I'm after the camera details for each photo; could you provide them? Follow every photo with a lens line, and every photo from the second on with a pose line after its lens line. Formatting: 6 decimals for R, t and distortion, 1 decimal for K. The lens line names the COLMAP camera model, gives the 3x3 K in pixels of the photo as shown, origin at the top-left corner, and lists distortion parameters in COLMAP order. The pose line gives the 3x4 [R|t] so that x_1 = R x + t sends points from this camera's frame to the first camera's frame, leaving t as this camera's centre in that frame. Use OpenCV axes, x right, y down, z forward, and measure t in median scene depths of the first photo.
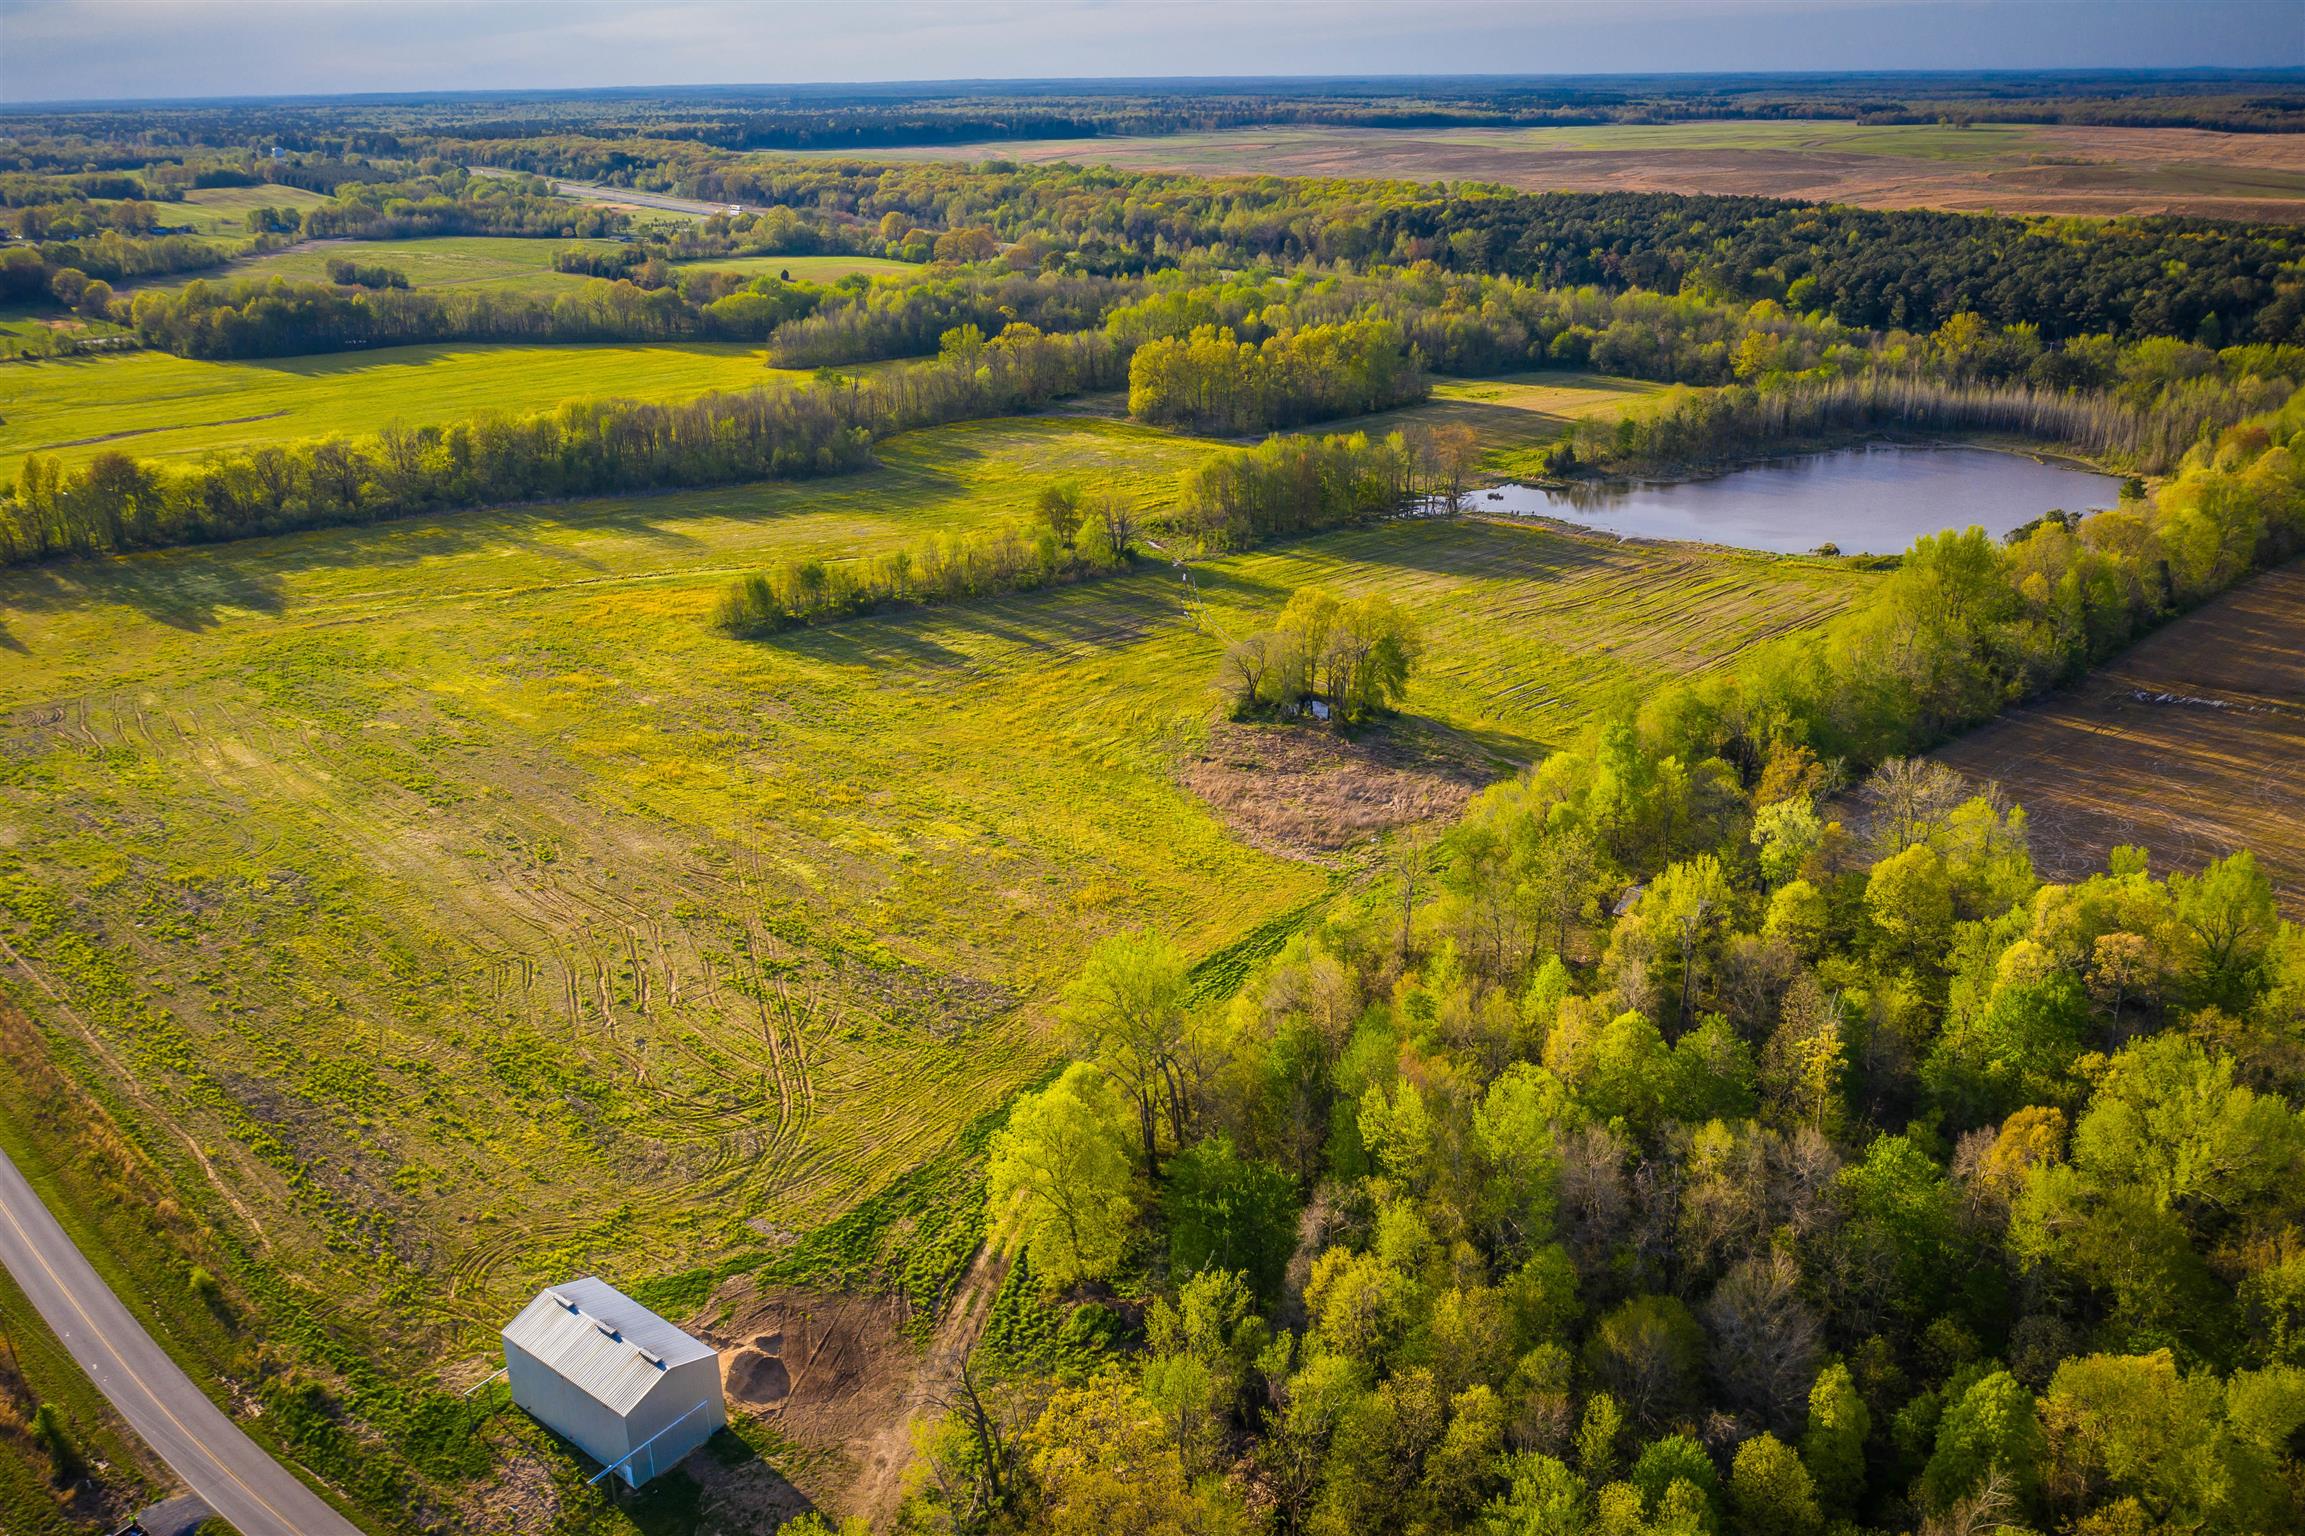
lens RADIAL K [[1804.5, 0, 1133.4], [0, 1804.5, 710.0], [0, 0, 1]] dist [-0.029342, 0.005929]
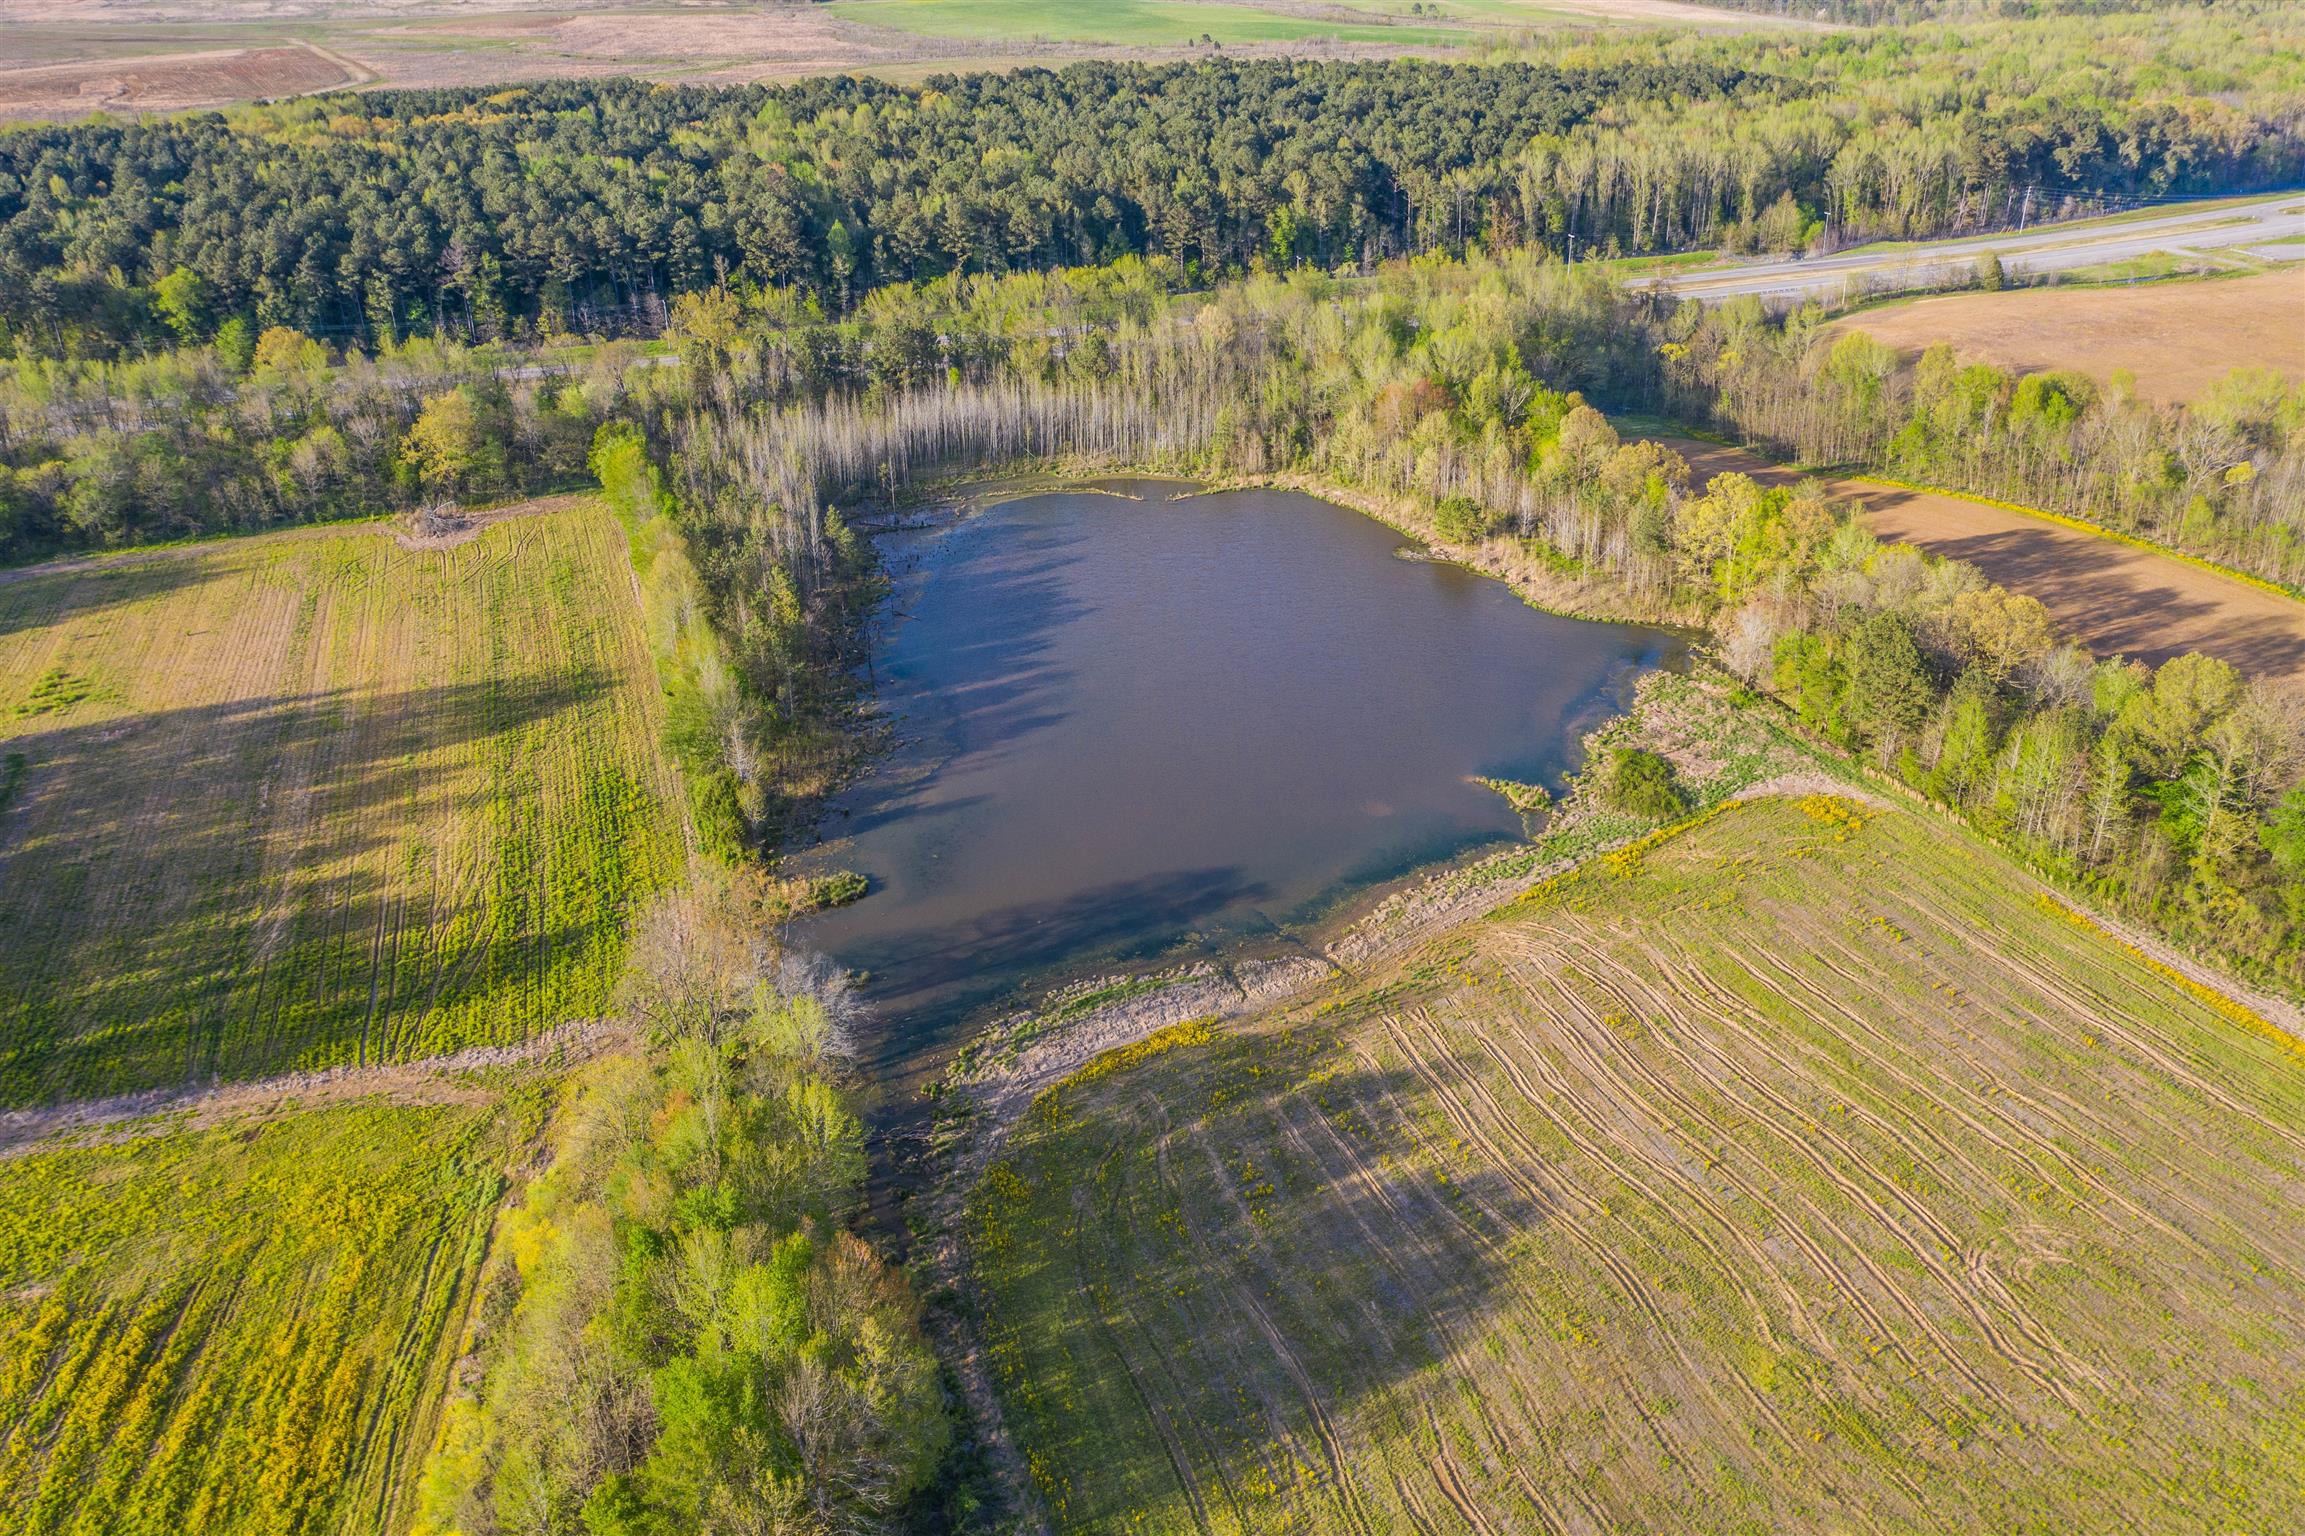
lens RADIAL K [[1804.5, 0, 1168.9], [0, 1804.5, 757.8], [0, 0, 1]] dist [-0.029342, 0.005929]
pose [[0.358158, -0.408007, 0.839793, -0.087022], [0.318619, 0.898880, 0.300827, -0.239773], [-0.877613, 0.159830, 0.451940, 0.673703]]
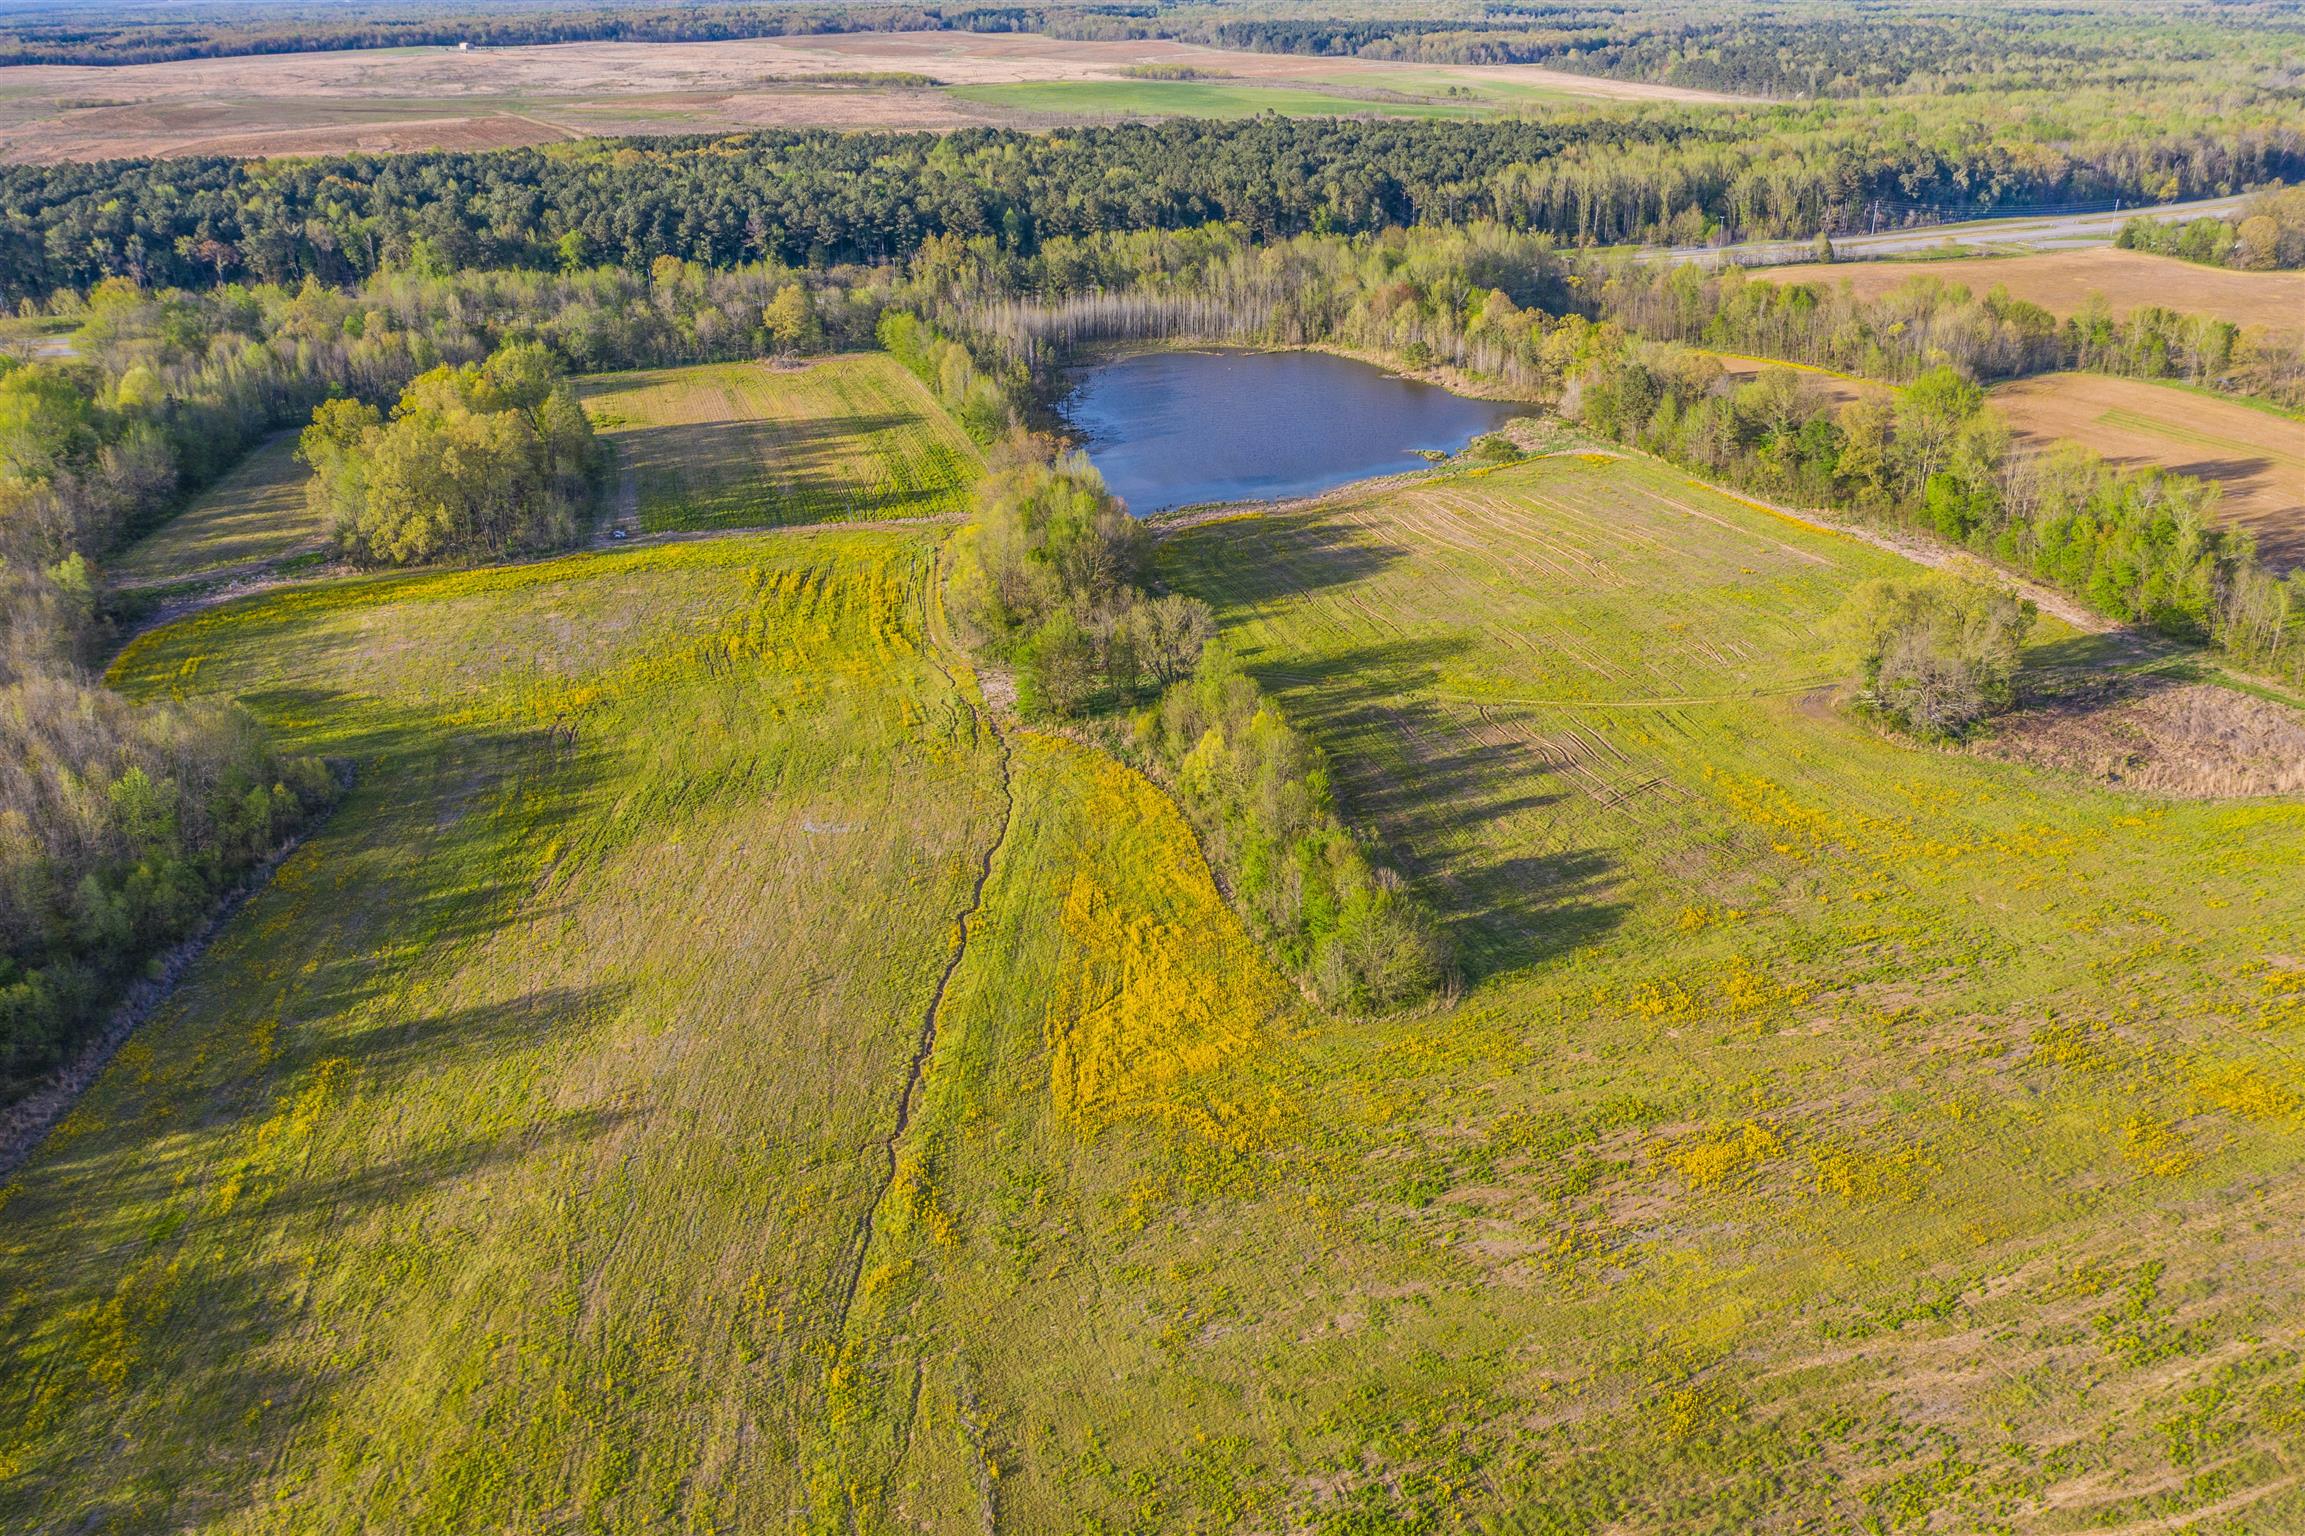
lens RADIAL K [[1804.5, 0, 1172.6], [0, 1804.5, 751.9], [0, 0, 1]] dist [-0.029342, 0.005929]
pose [[0.389344, -0.358024, 0.848664, -0.472927], [0.312759, 0.918012, 0.243795, -0.183849], [-0.866368, 0.170507, 0.469397, 0.541258]]
